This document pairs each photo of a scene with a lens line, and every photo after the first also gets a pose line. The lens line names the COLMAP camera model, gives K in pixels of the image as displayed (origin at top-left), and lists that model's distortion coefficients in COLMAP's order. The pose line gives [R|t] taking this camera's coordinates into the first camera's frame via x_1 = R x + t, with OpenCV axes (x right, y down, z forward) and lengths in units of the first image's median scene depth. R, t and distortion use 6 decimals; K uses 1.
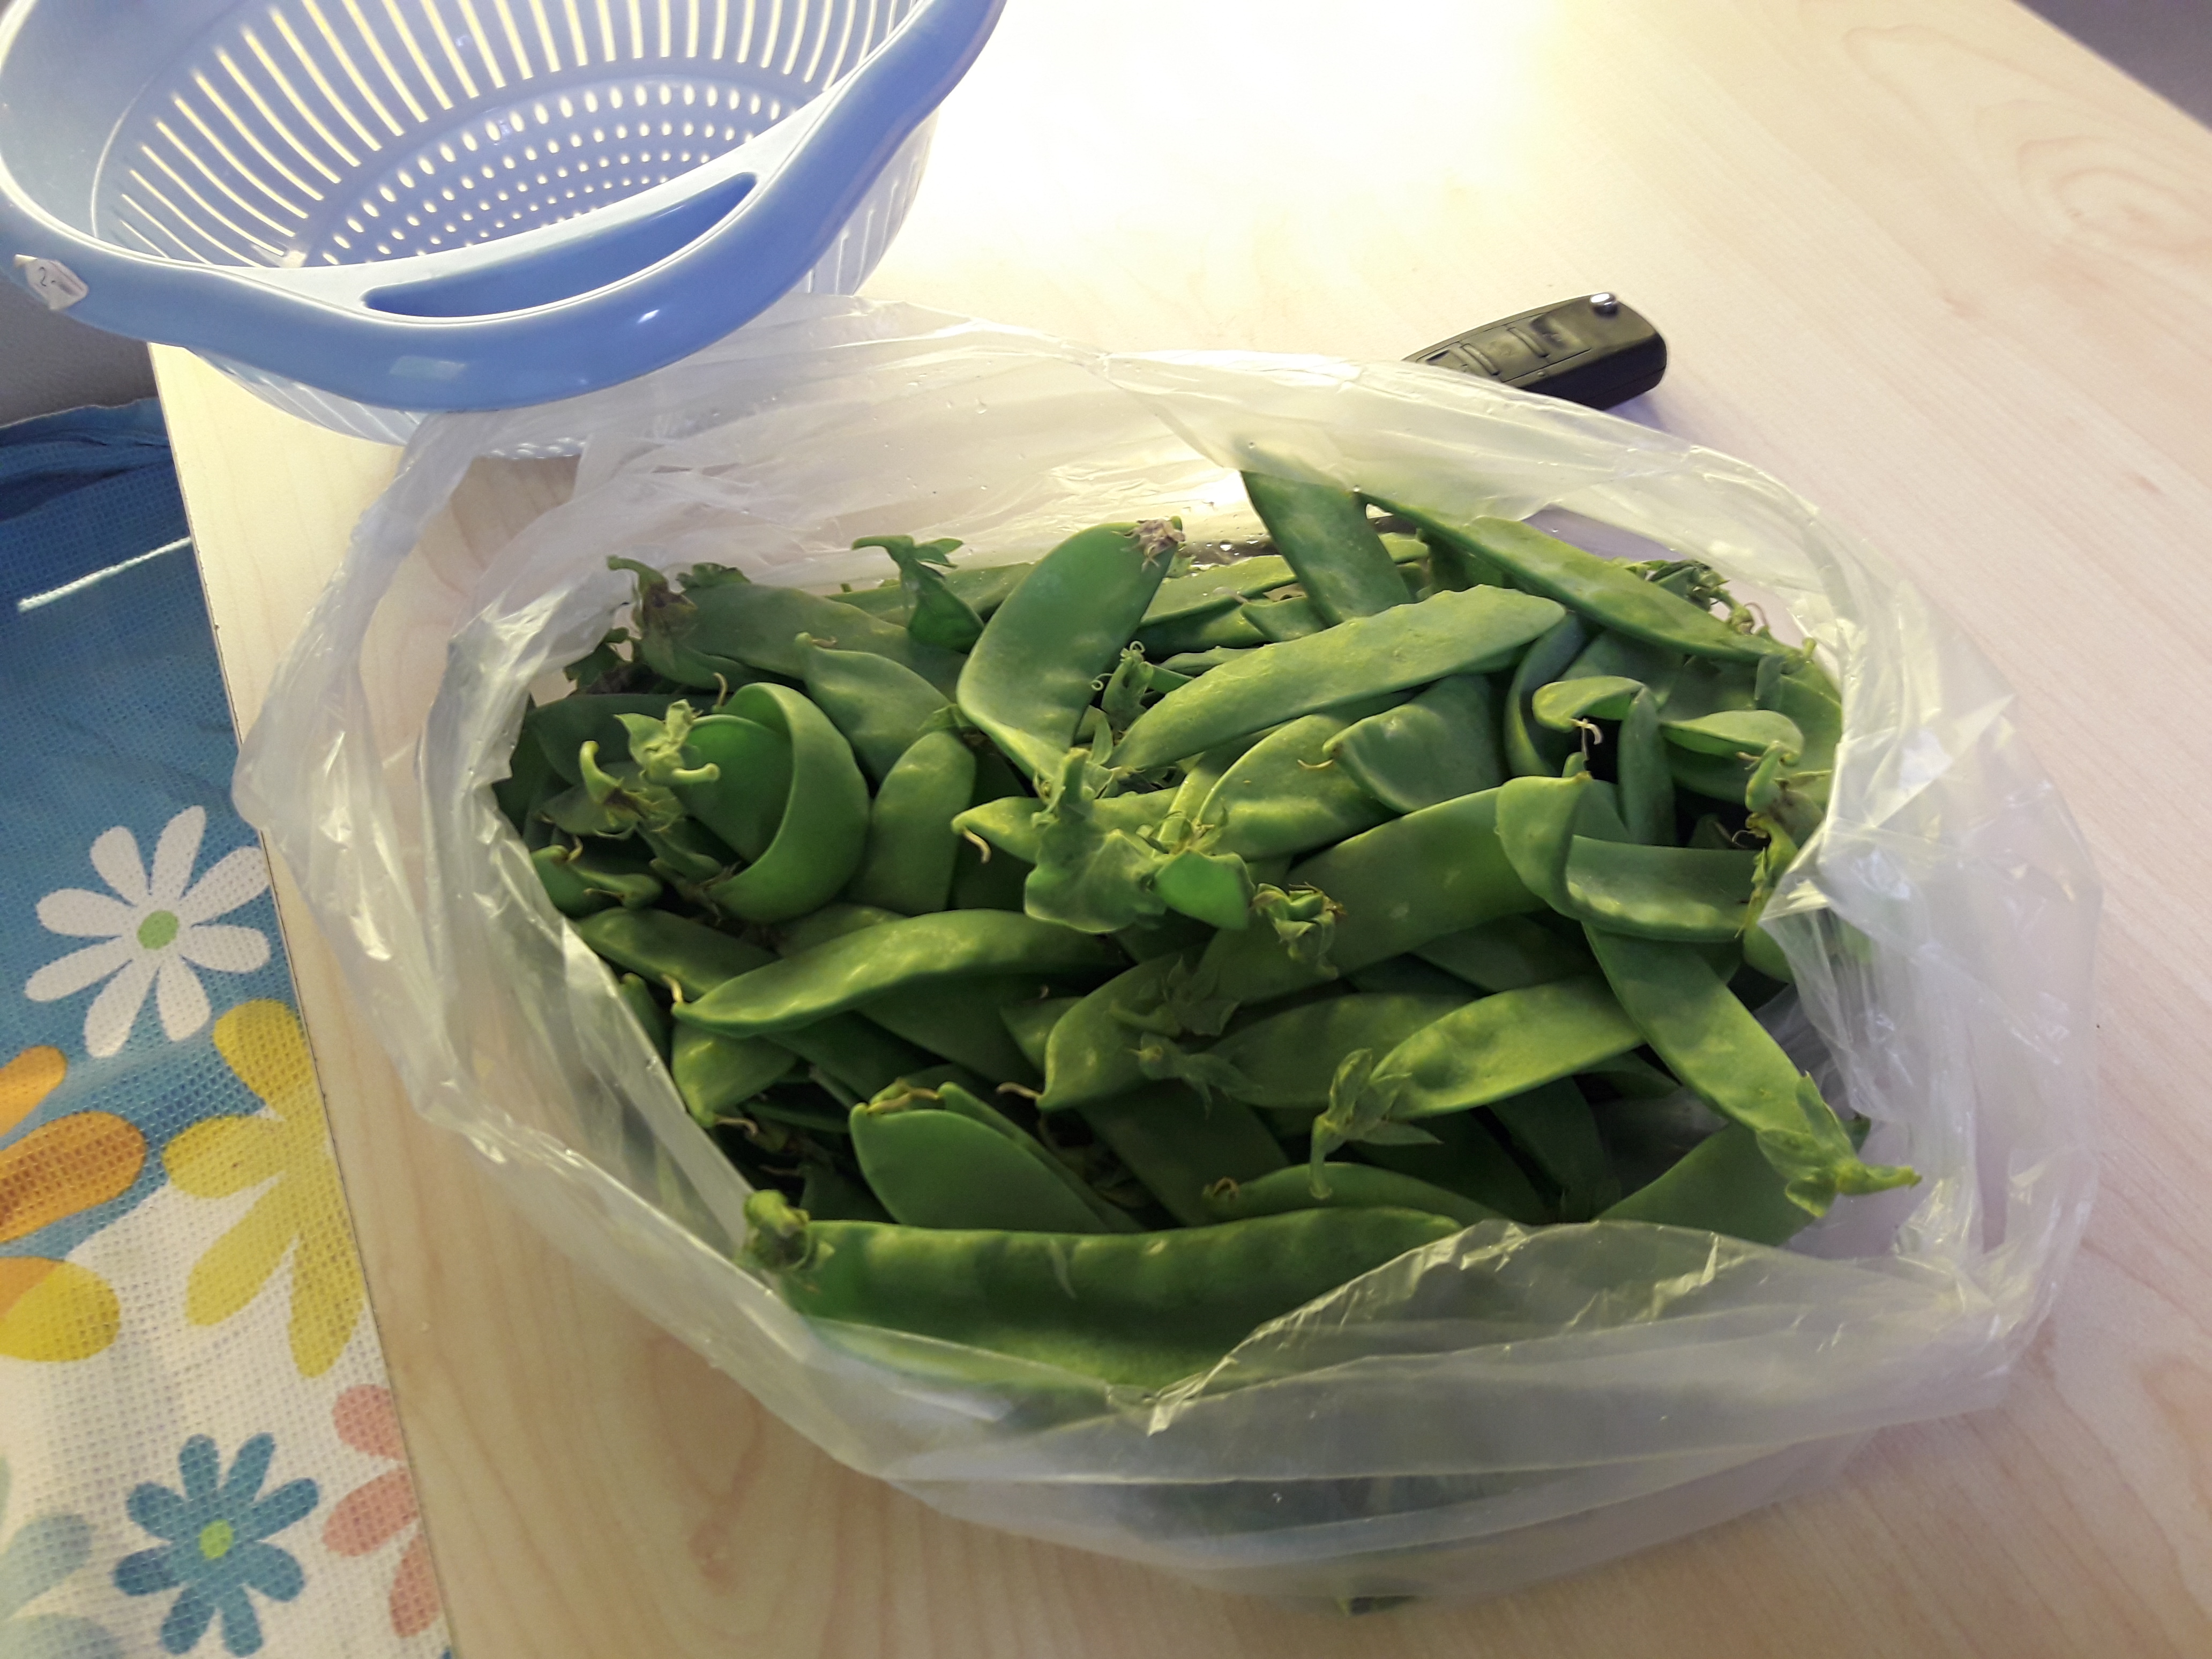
lens RADIAL K [[1784.0, 0, 1106.0], [0, 1784.0, 829.5], [0, 0, 1]] dist [0.039637, -0.093707]
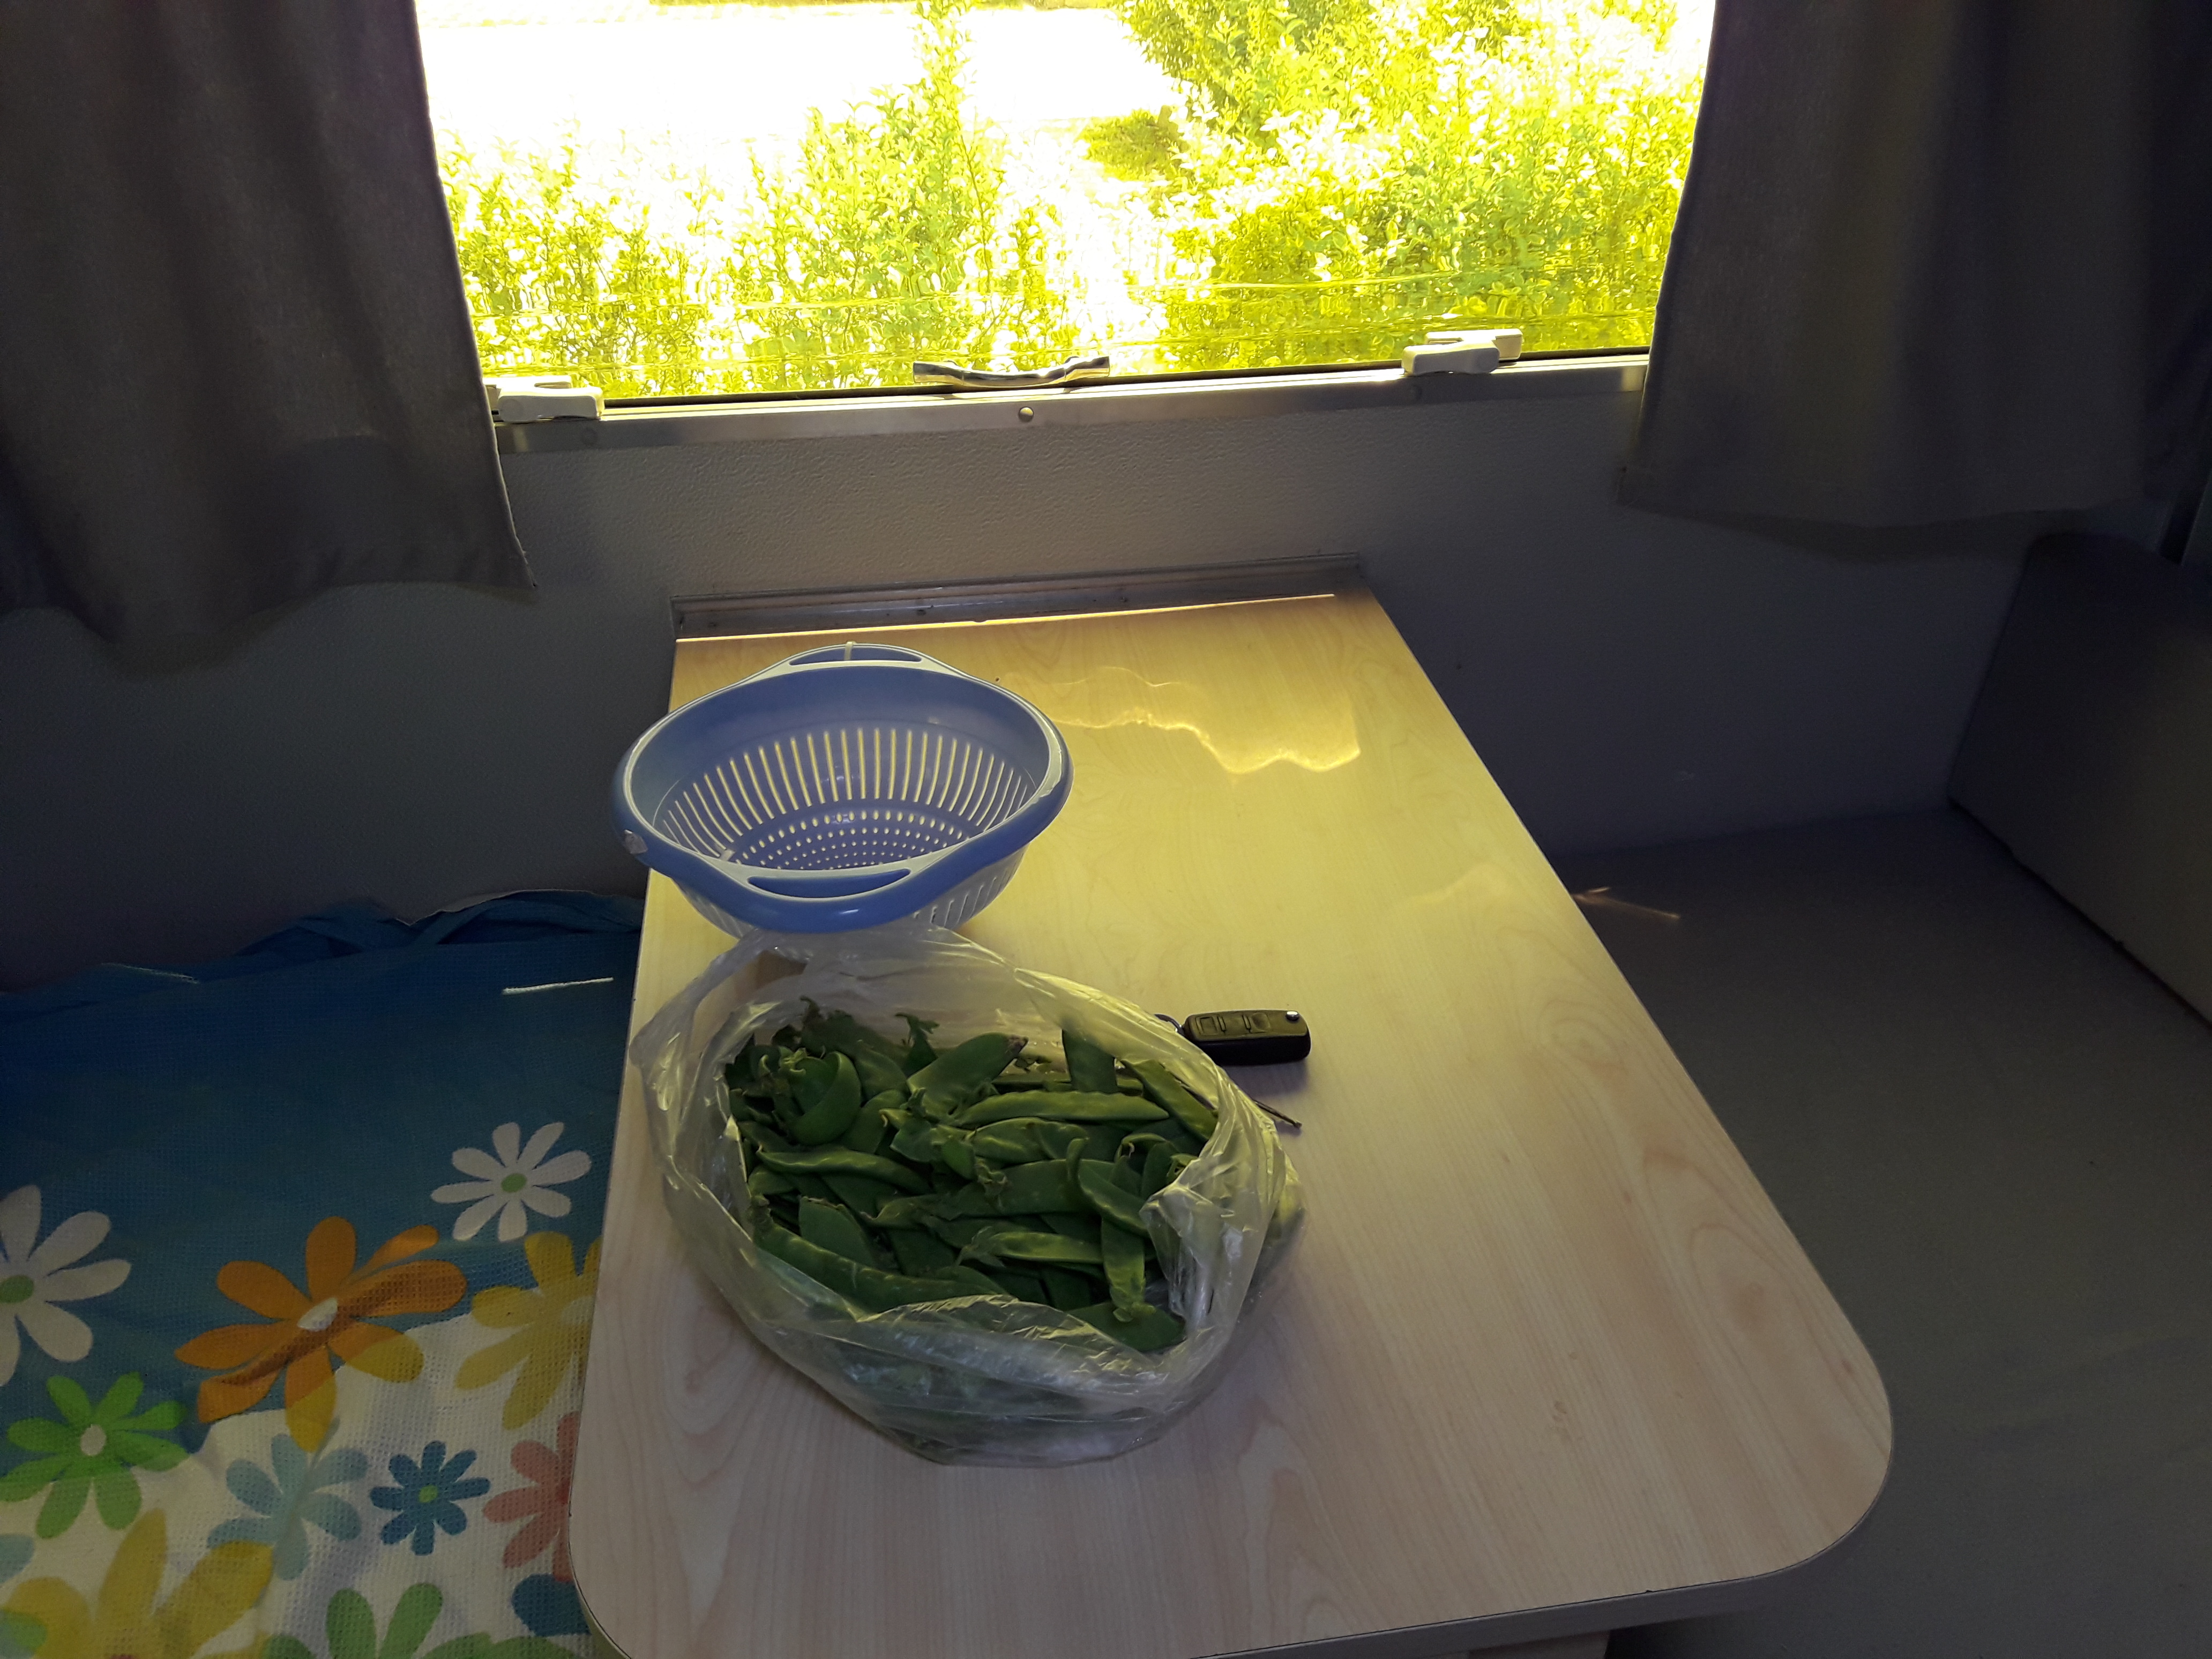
lens RADIAL K [[1762.3, 0, 1106.0], [0, 1762.3, 829.5], [0, 0, 1]] dist [0.131709, -0.349149]
pose [[0.953118, 0.225250, -0.202061, 0.522203], [-0.283844, 0.896942, -0.339011, 0.324331], [0.104875, 0.380471, 0.918827, -1.194781]]
